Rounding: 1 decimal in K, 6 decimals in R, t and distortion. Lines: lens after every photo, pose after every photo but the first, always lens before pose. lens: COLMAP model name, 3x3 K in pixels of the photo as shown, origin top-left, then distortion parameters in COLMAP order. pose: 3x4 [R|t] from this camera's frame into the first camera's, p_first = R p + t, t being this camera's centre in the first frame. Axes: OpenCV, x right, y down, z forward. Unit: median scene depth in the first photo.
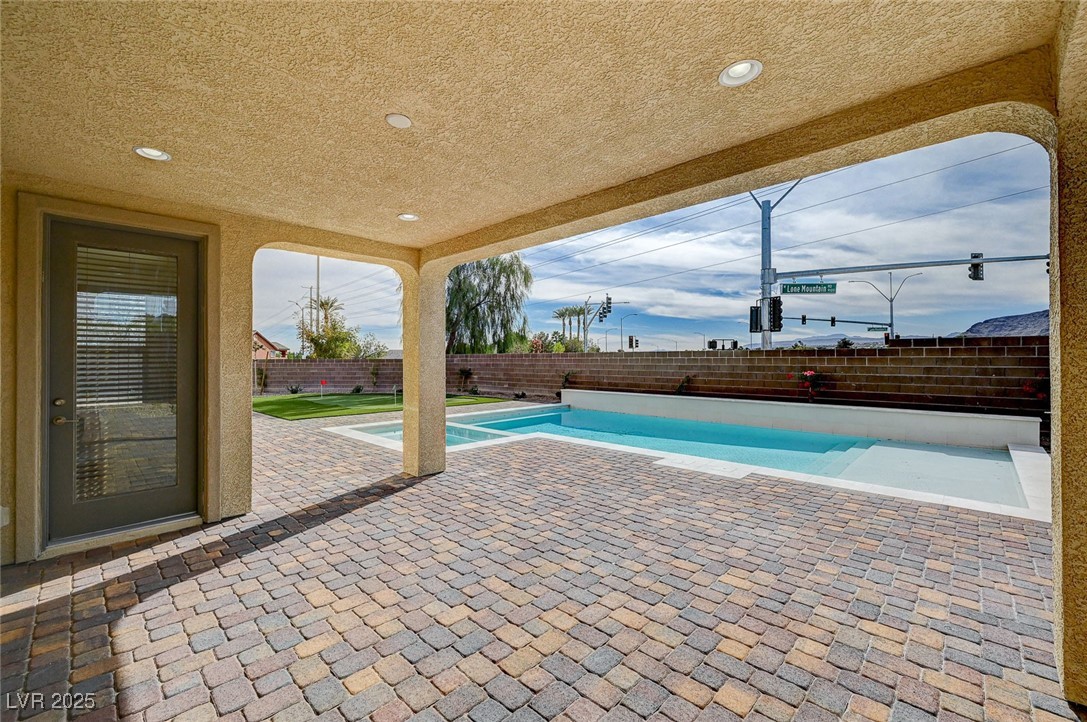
lens RADIAL K [[454.2, 0, 540.4], [0, 454.2, 334.6], [0, 0, 1]] dist [0.007442, -0.000110]
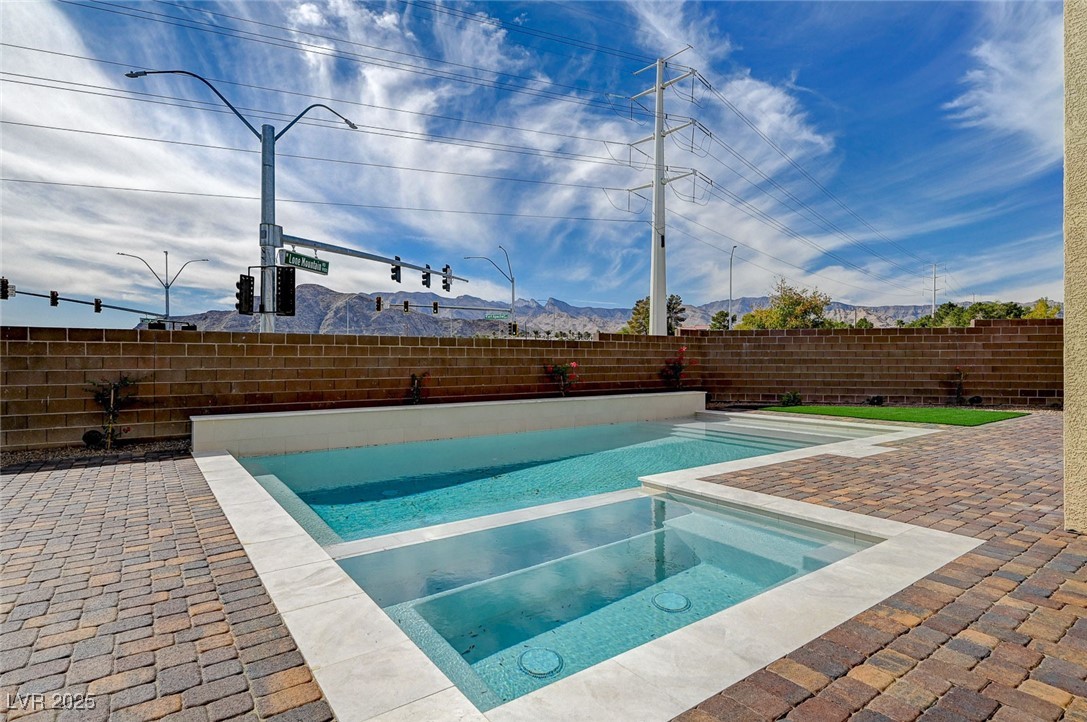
lens RADIAL K [[558.6, 0, 543.5], [0, 558.6, 361.0], [0, 0, 1]] dist [0.000468, -0.000060]
pose [[0.162441, 0.000790, 0.986718, -0.272538], [-0.053241, 0.998550, 0.007966, 0.034740], [-0.985281, -0.053828, 0.162247, 0.431316]]
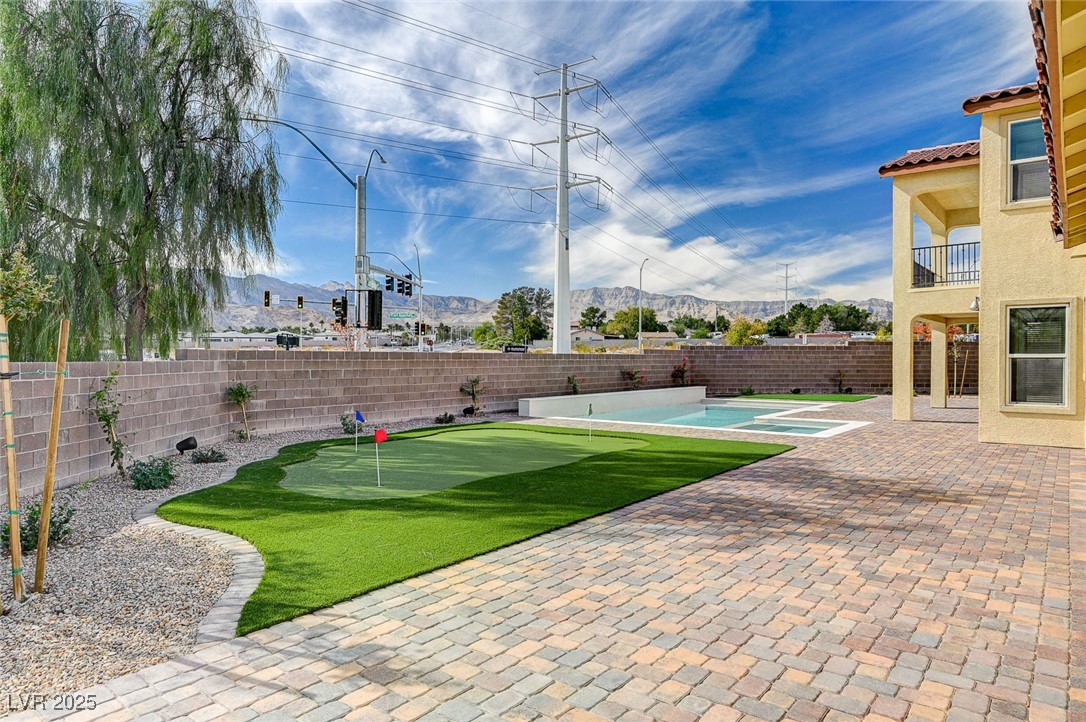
lens RADIAL K [[661.5, 0, 543.0], [0, 661.5, 361.0], [0, 0, 1]] dist [0.000639, 0.000136]
pose [[-0.100048, -0.002323, 0.994980, -0.773834], [-0.054503, 0.998509, -0.003149, 0.038966], [-0.993489, -0.054544, -0.100025, 0.764293]]
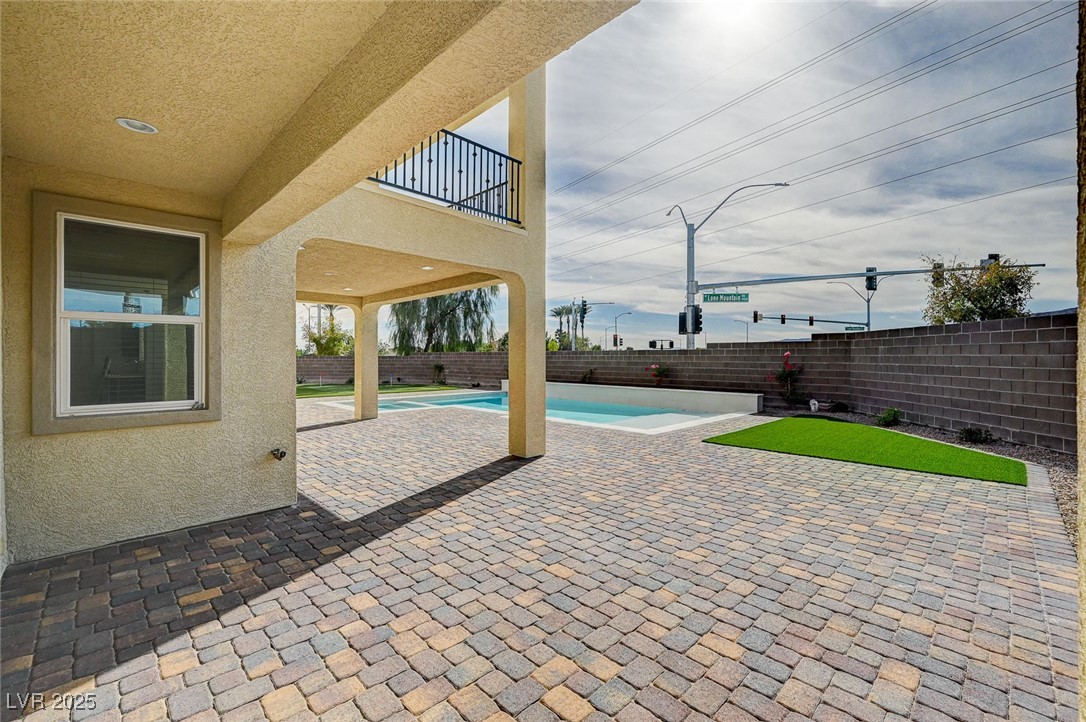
lens RADIAL K [[459.4, 0, 543.0], [0, 459.4, 361.0], [0, 0, 1]] dist [-0.002226, -0.000011]
pose [[0.999793, 0.002675, -0.020157, 0.132847], [-0.001382, 0.997956, 0.063886, -0.011891], [0.020287, -0.063845, 0.997754, -0.211812]]
